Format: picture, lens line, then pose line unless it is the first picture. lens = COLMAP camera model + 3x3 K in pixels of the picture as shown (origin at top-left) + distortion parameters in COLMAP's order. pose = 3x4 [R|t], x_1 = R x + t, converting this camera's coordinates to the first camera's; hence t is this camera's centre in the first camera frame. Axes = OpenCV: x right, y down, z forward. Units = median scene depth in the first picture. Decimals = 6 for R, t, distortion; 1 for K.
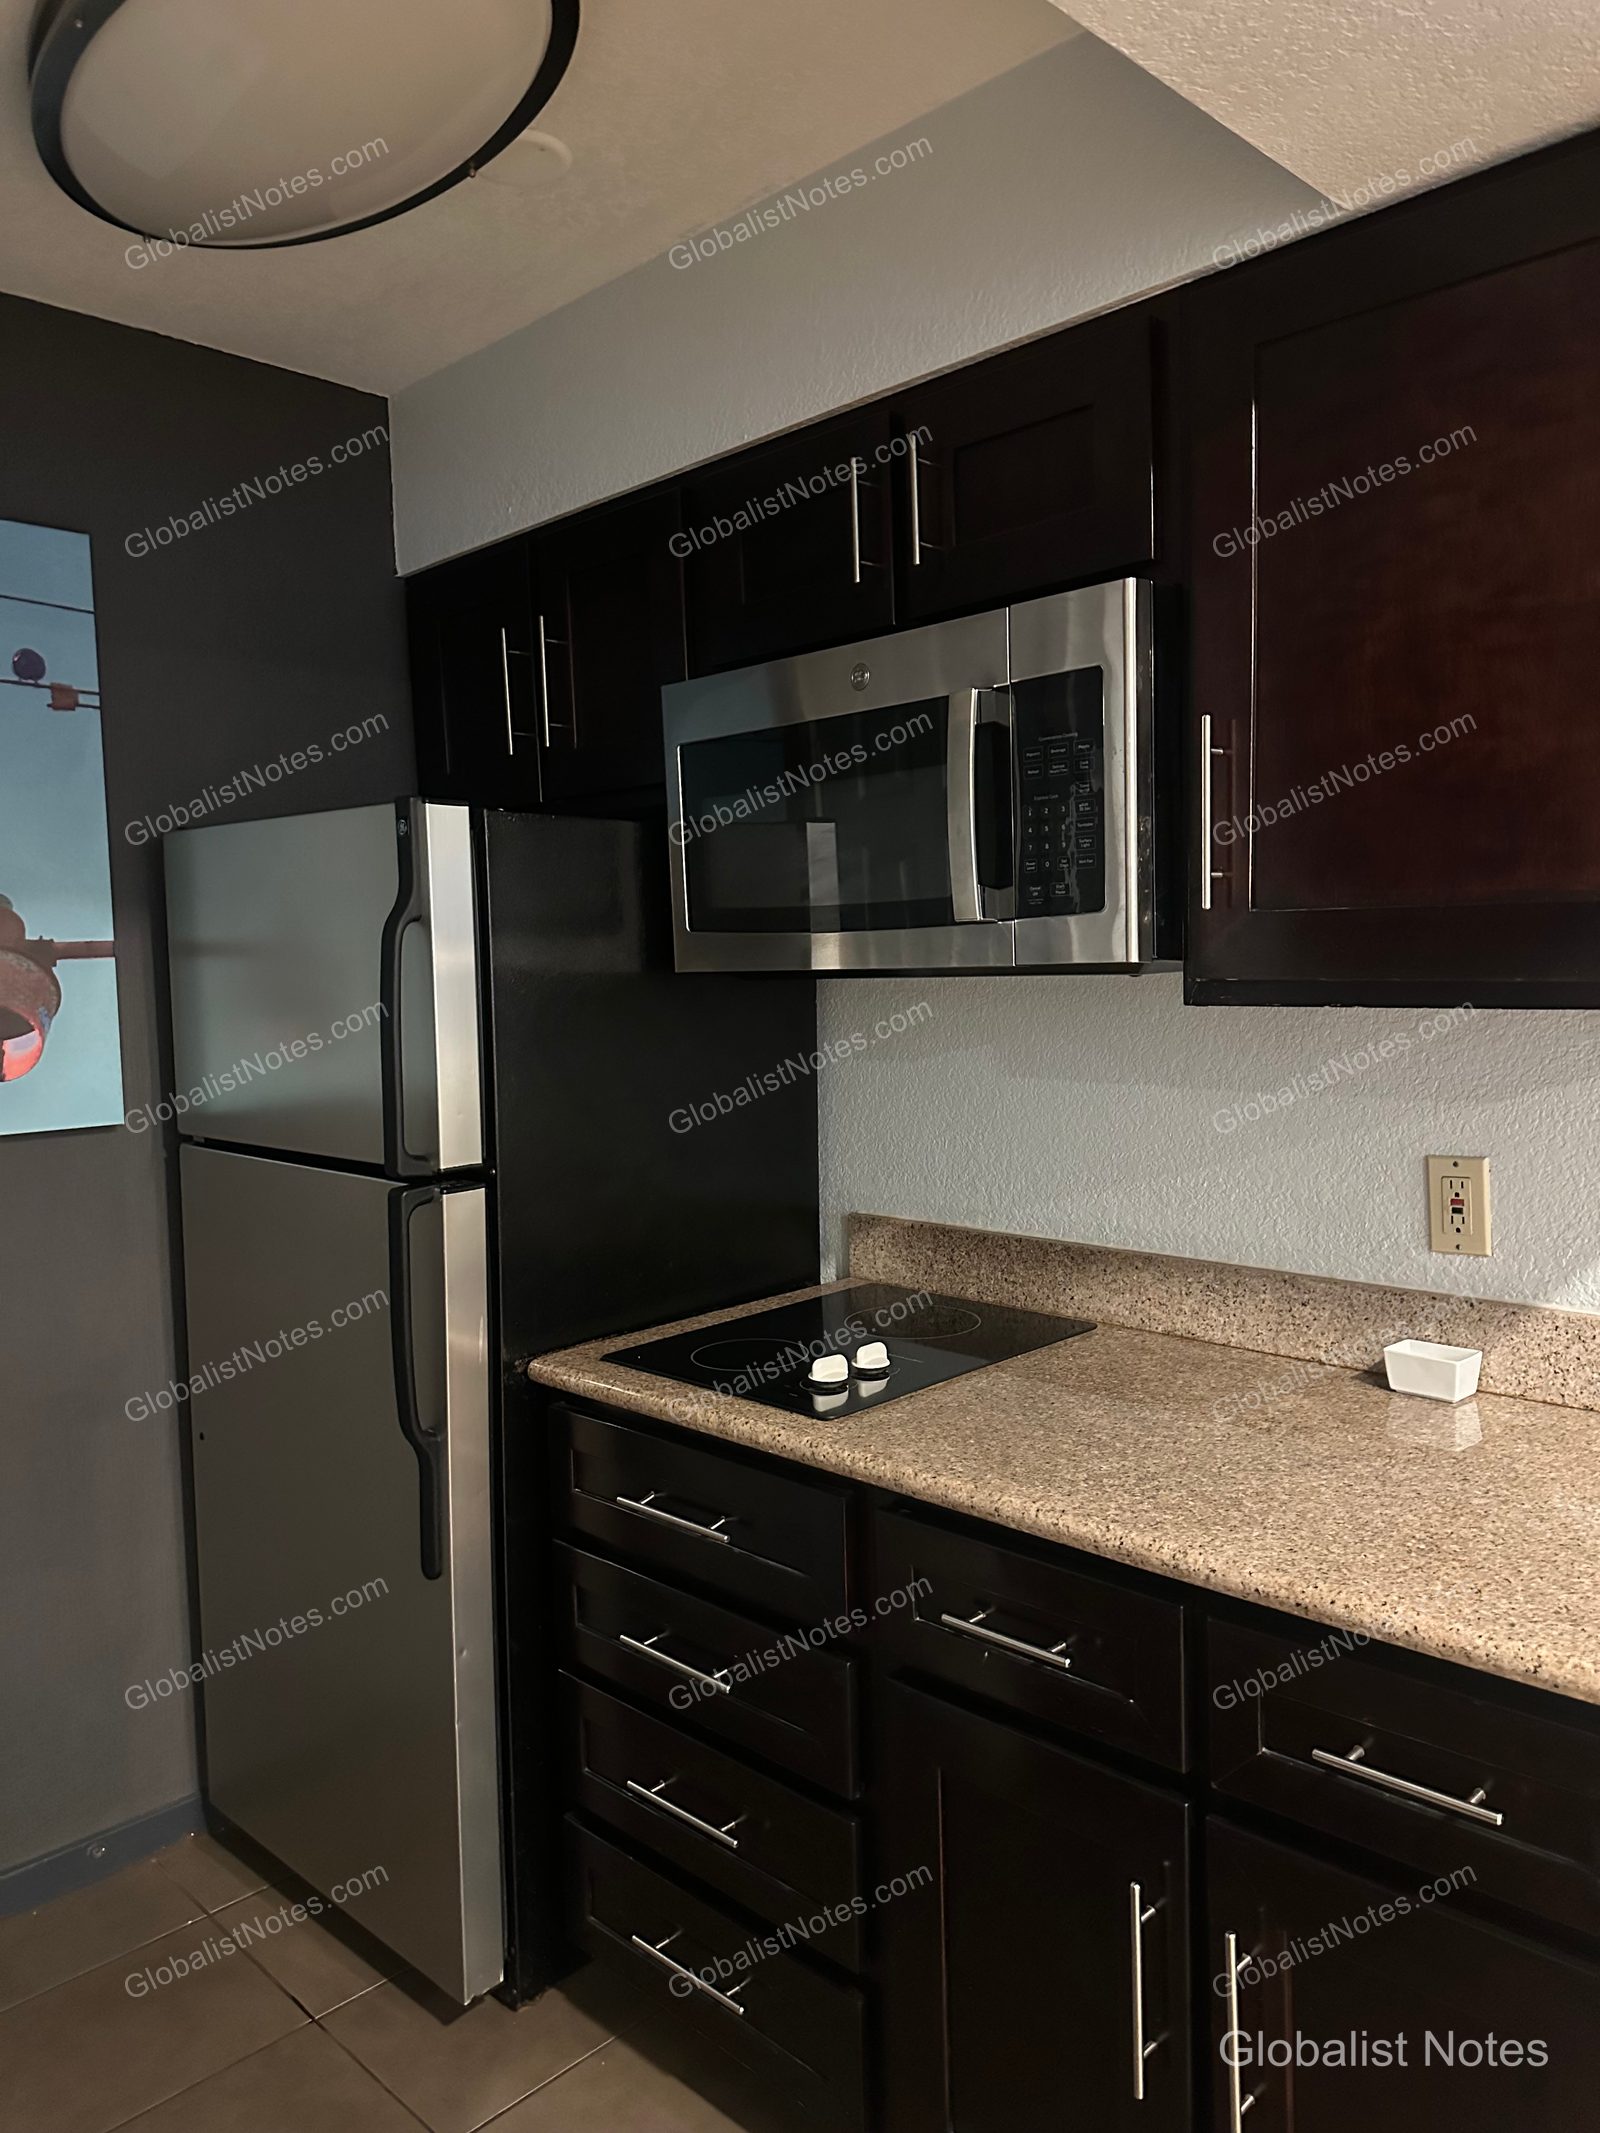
lens RADIAL K [[1503.1, 0, 810.6], [0, 1503.1, 1058.5], [0, 0, 1]] dist [0.011548, -0.009411]
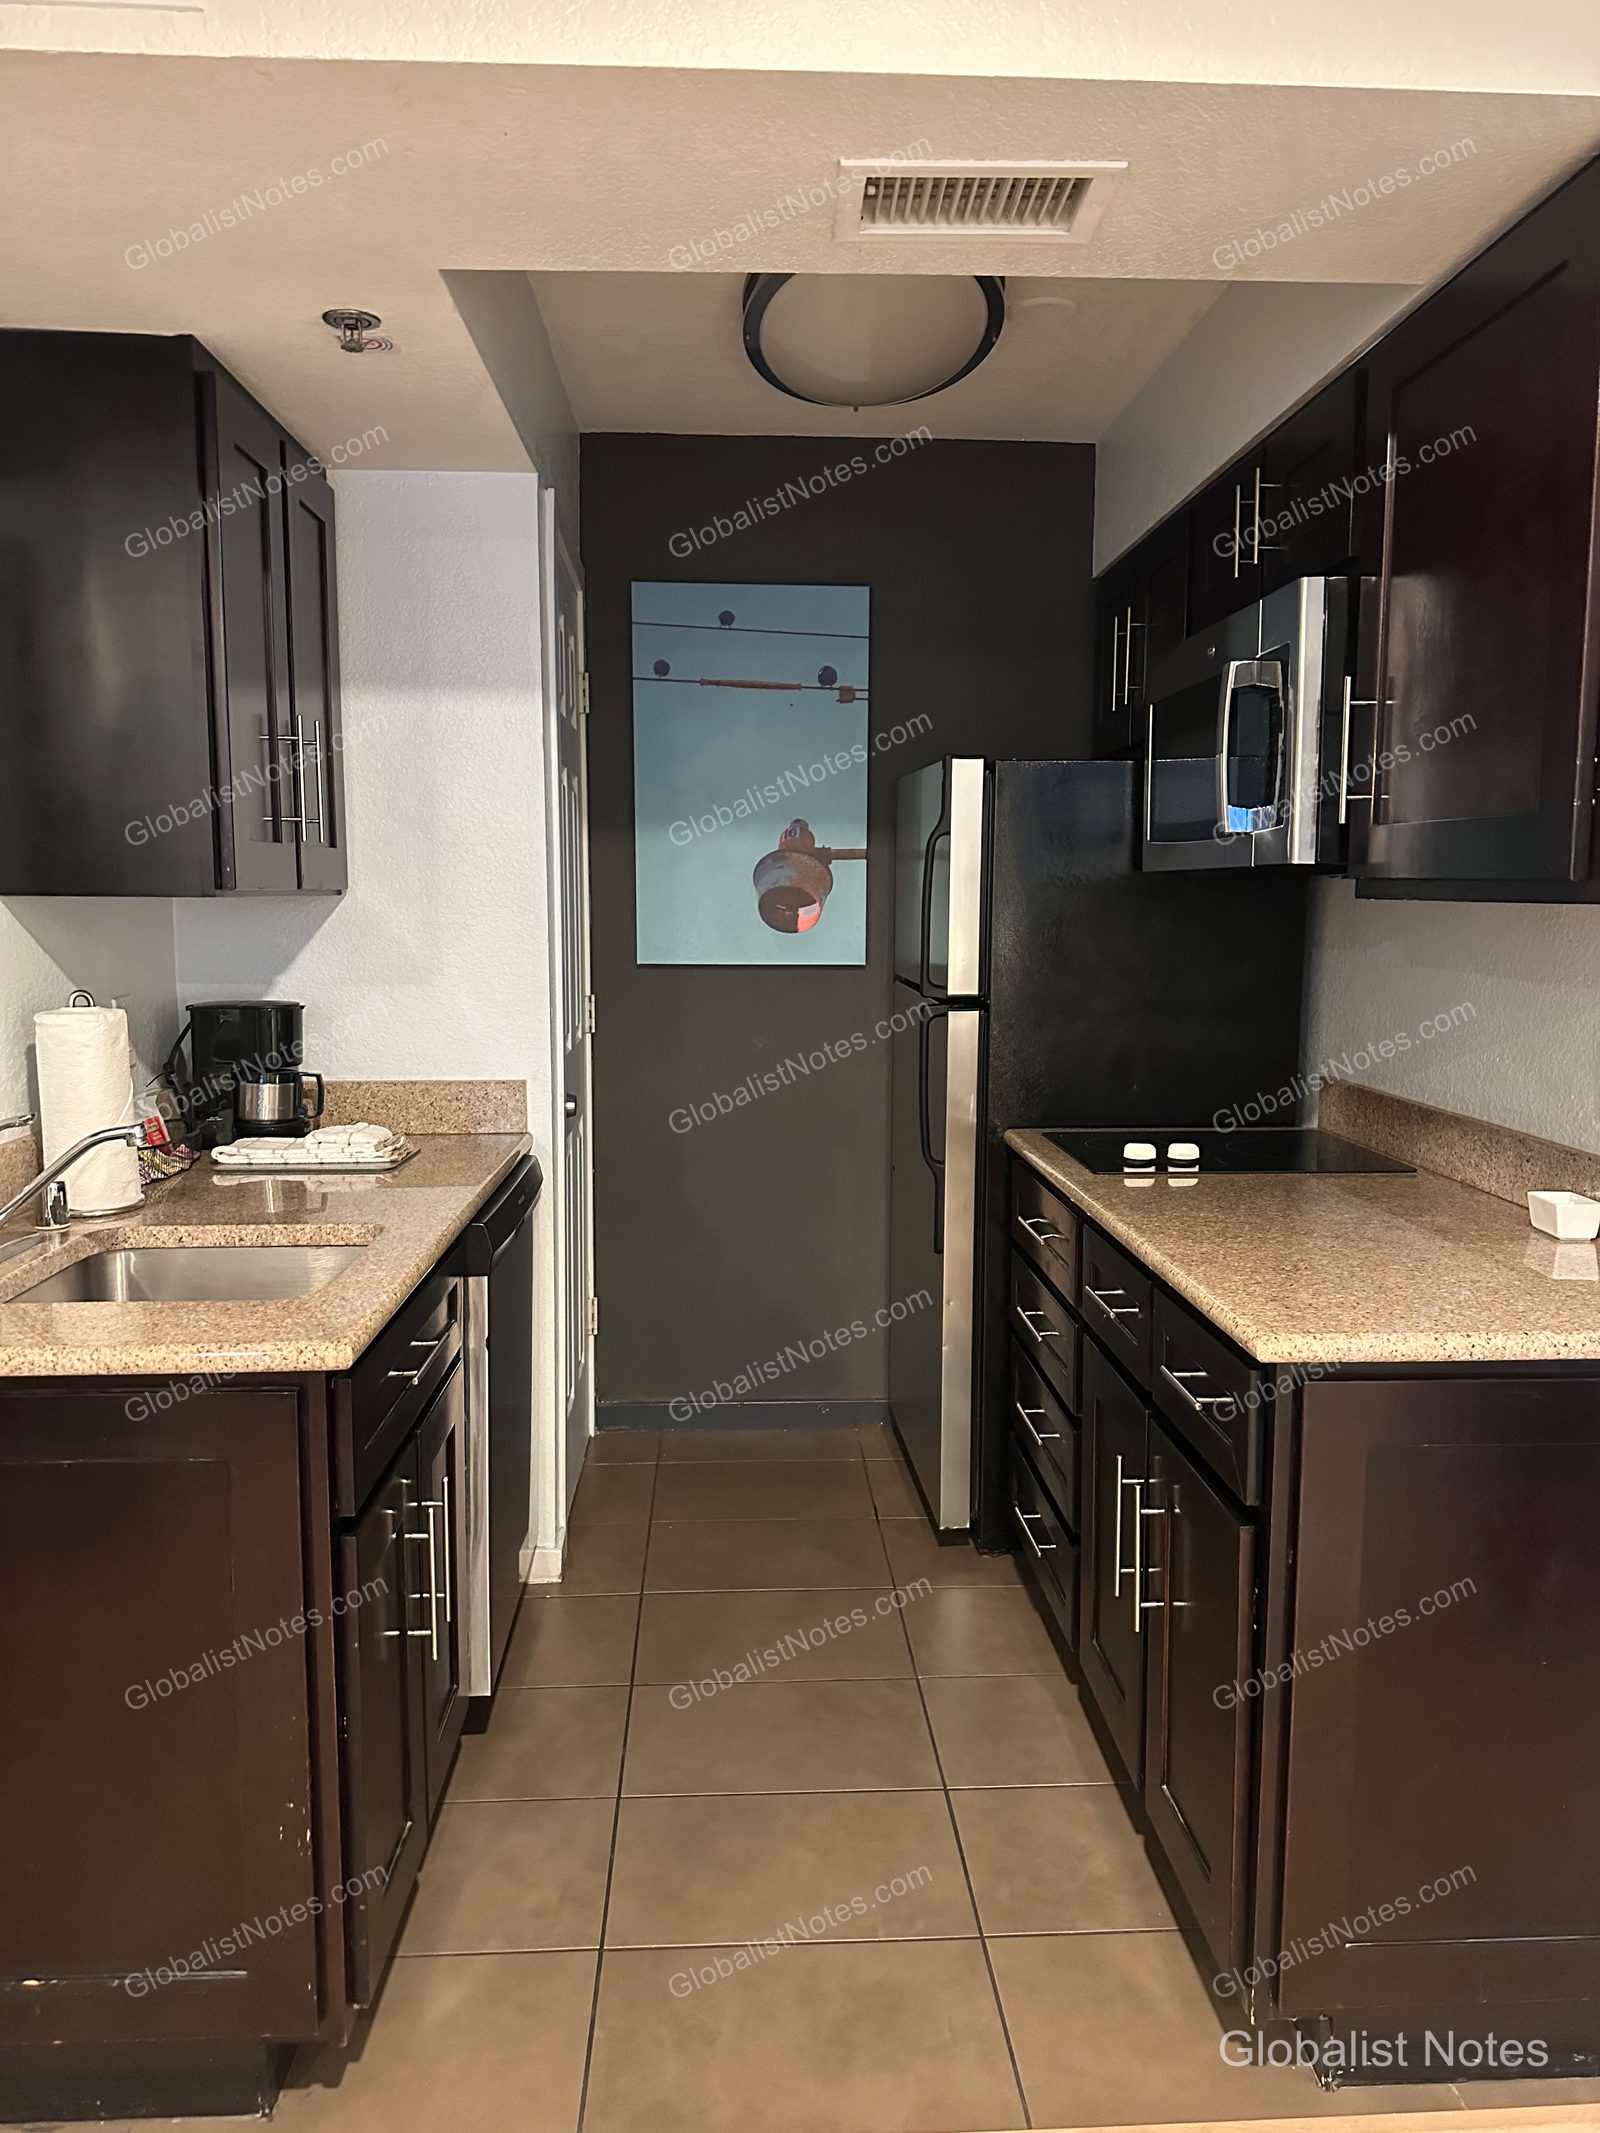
lens RADIAL K [[1503.1, 0, 789.9], [0, 1503.1, 1070.5], [0, 0, 1]] dist [0.011548, -0.009411]
pose [[0.725319, 0.104878, -0.680377, 0.605291], [-0.062412, 0.994275, 0.086730, 0.022651], [0.685578, -0.020443, 0.727712, -0.215374]]
